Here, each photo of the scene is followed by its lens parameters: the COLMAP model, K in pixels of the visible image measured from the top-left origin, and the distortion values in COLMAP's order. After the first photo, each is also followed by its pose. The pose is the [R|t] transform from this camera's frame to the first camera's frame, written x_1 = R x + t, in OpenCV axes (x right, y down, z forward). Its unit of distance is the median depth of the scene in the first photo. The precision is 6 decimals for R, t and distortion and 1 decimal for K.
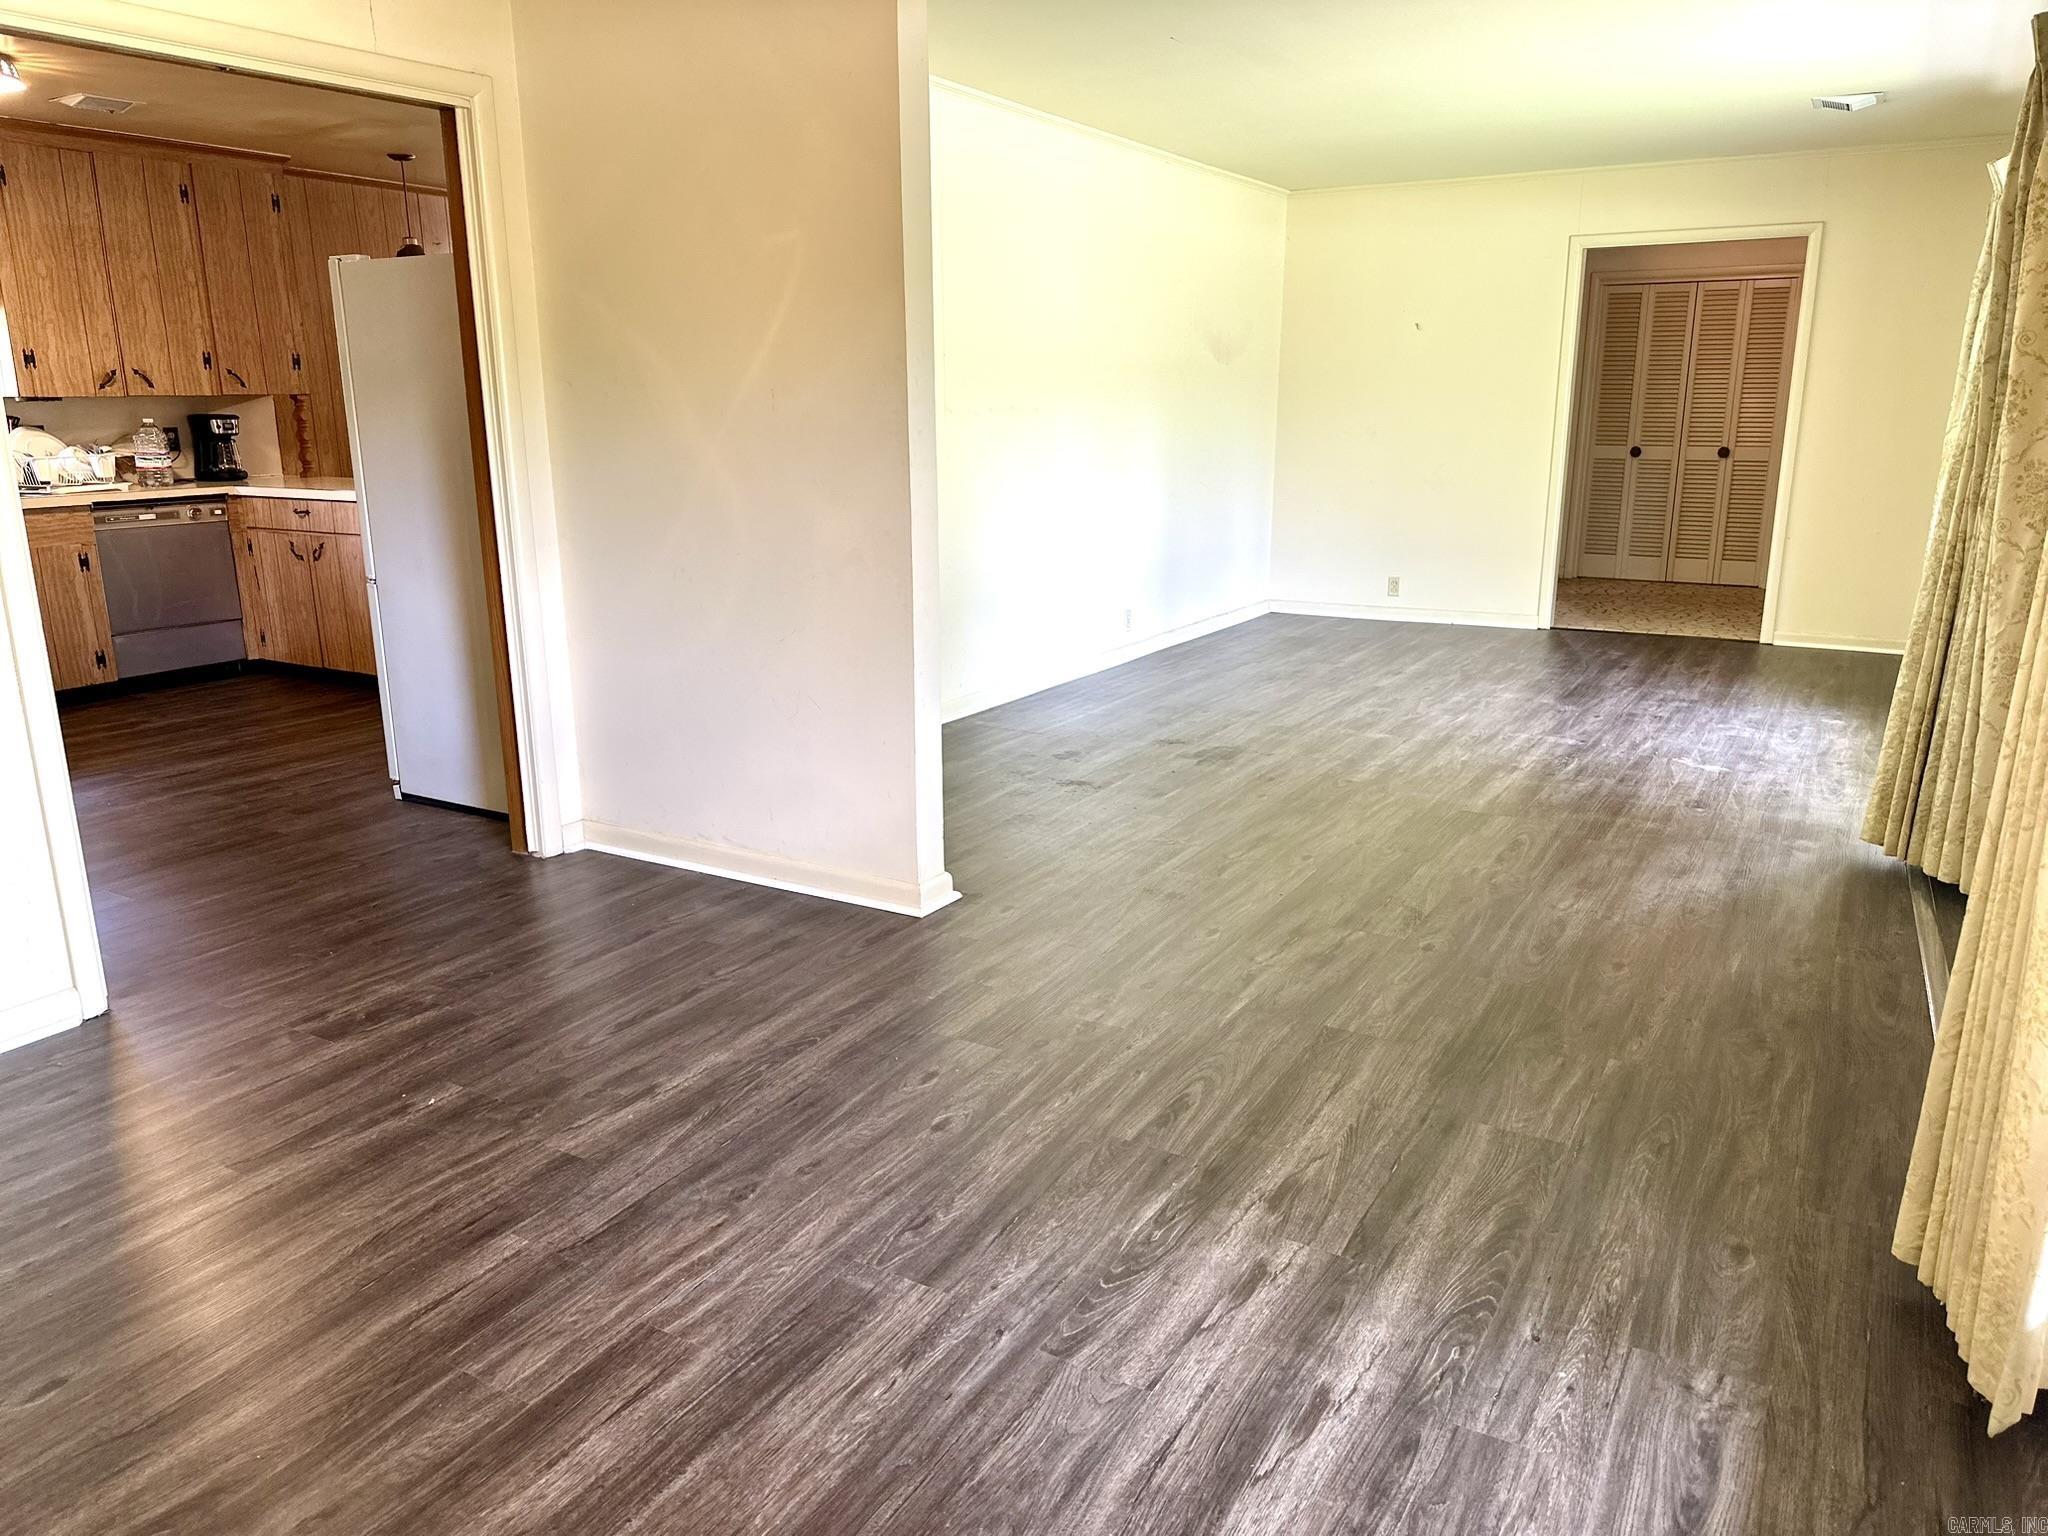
lens RADIAL K [[1435.4, 0, 1028.5], [0, 1435.4, 773.7], [0, 0, 1]] dist [0.071178, -0.087352]
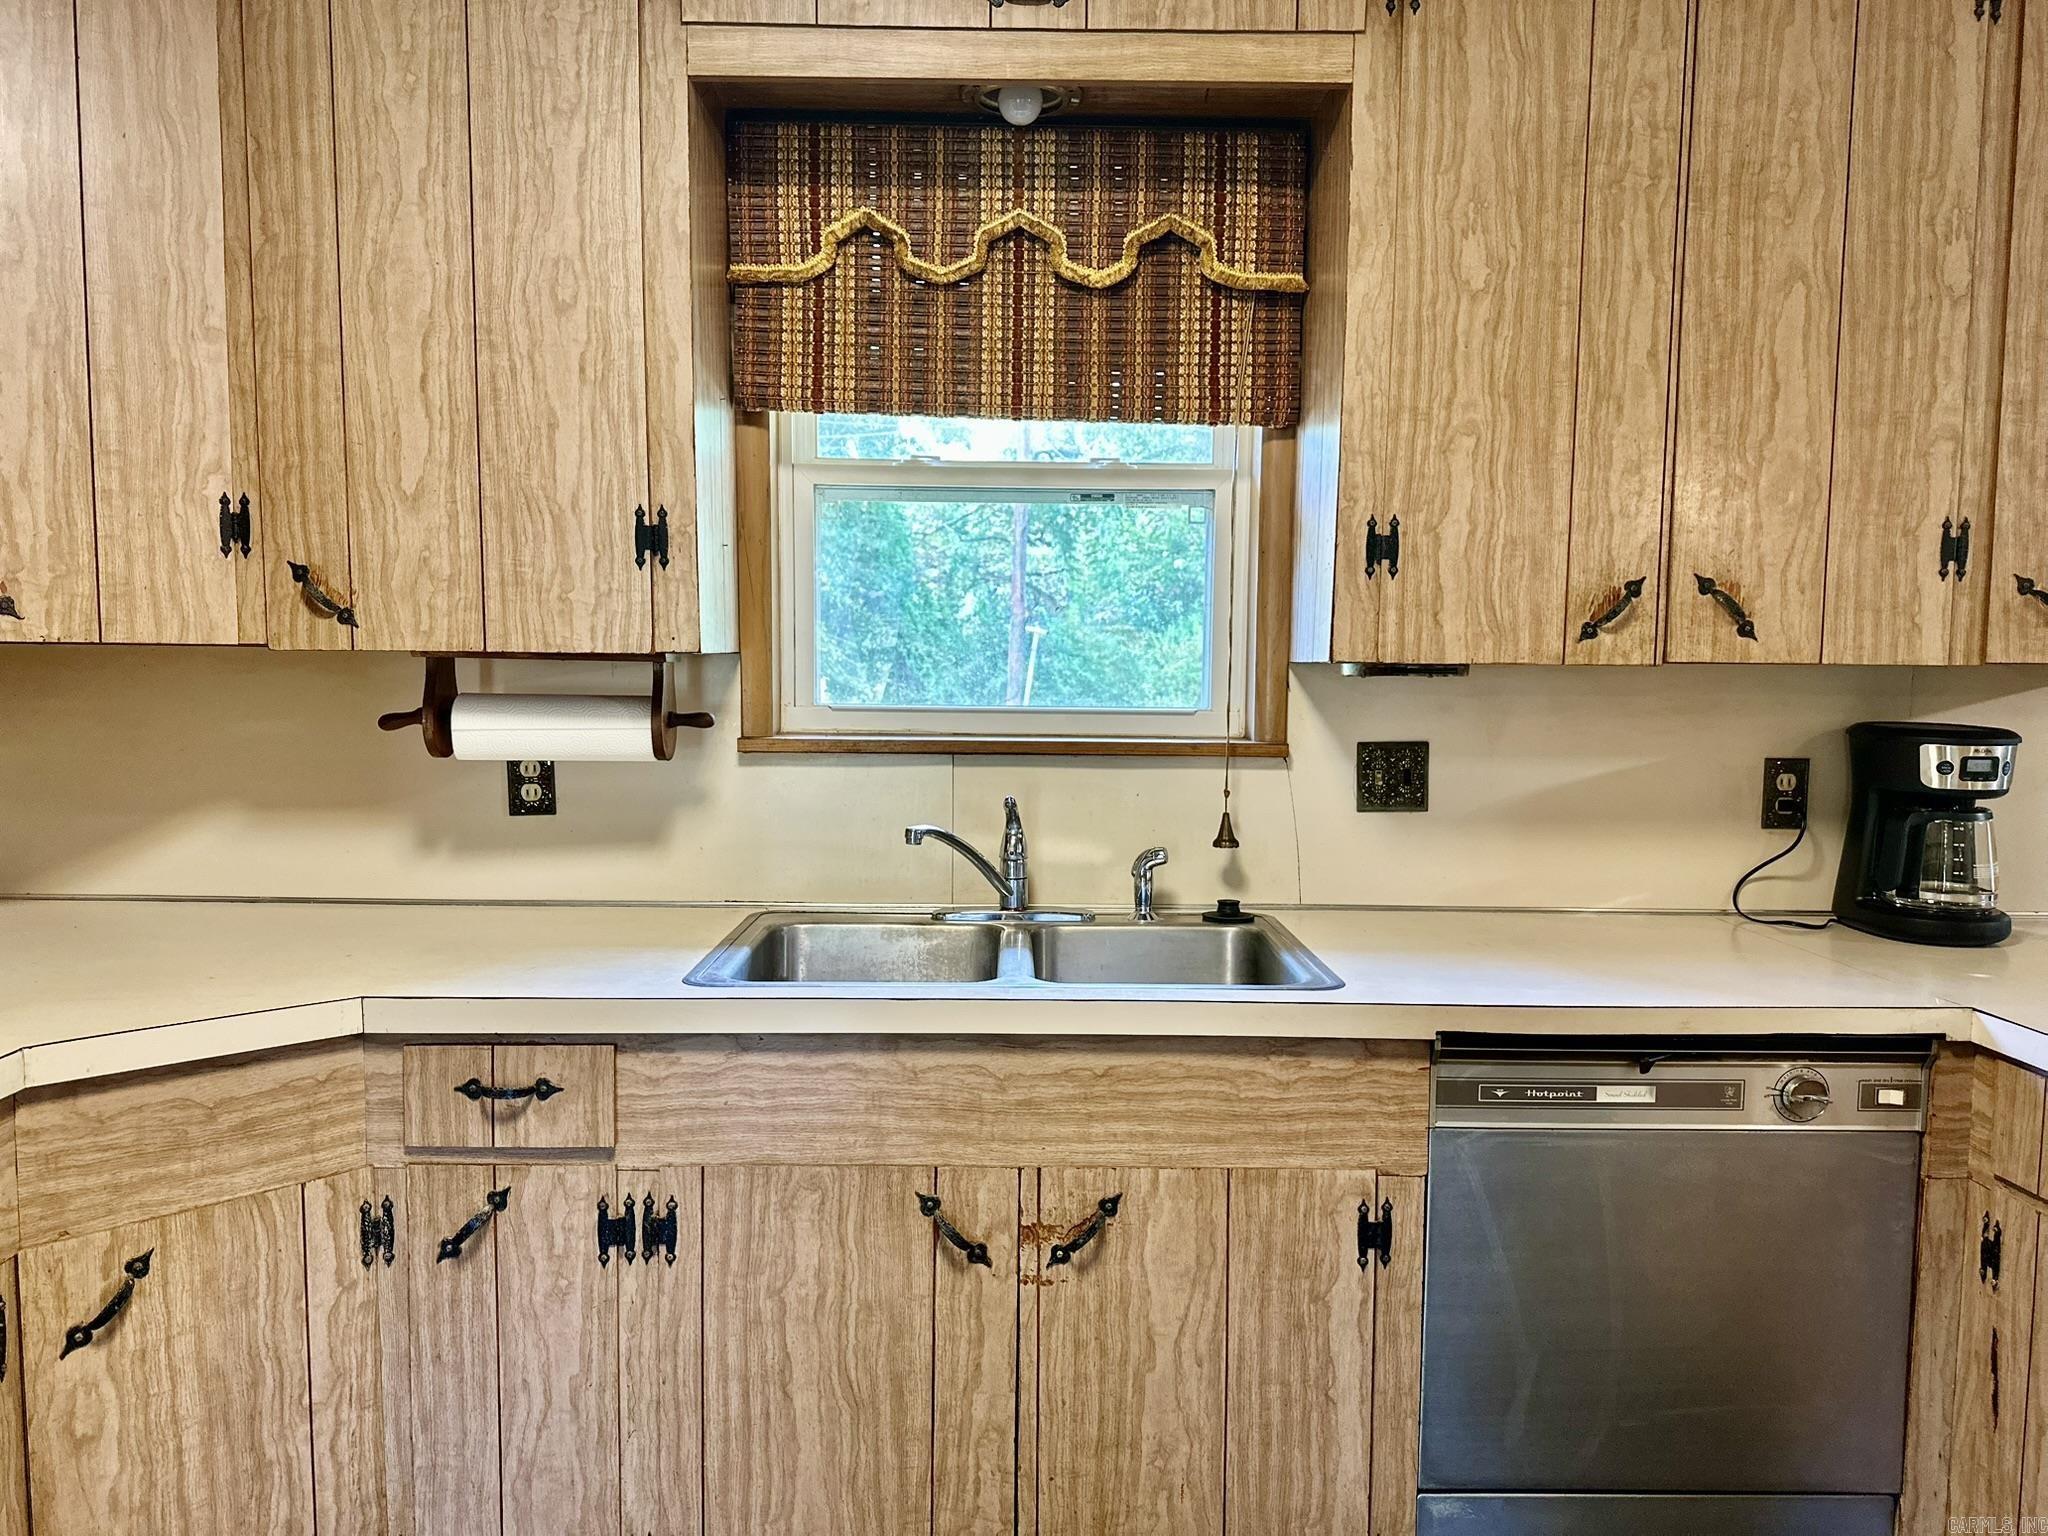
lens RADIAL K [[1435.4, 0, 1034.0], [0, 1435.4, 776.9], [0, 0, 1]] dist [0.071178, -0.087352]
pose [[0.525881, 0.079673, -0.846819, -0.432175], [-0.229054, 0.972088, -0.050785, -0.192030], [0.819136, 0.220674, 0.529452, 0.742109]]
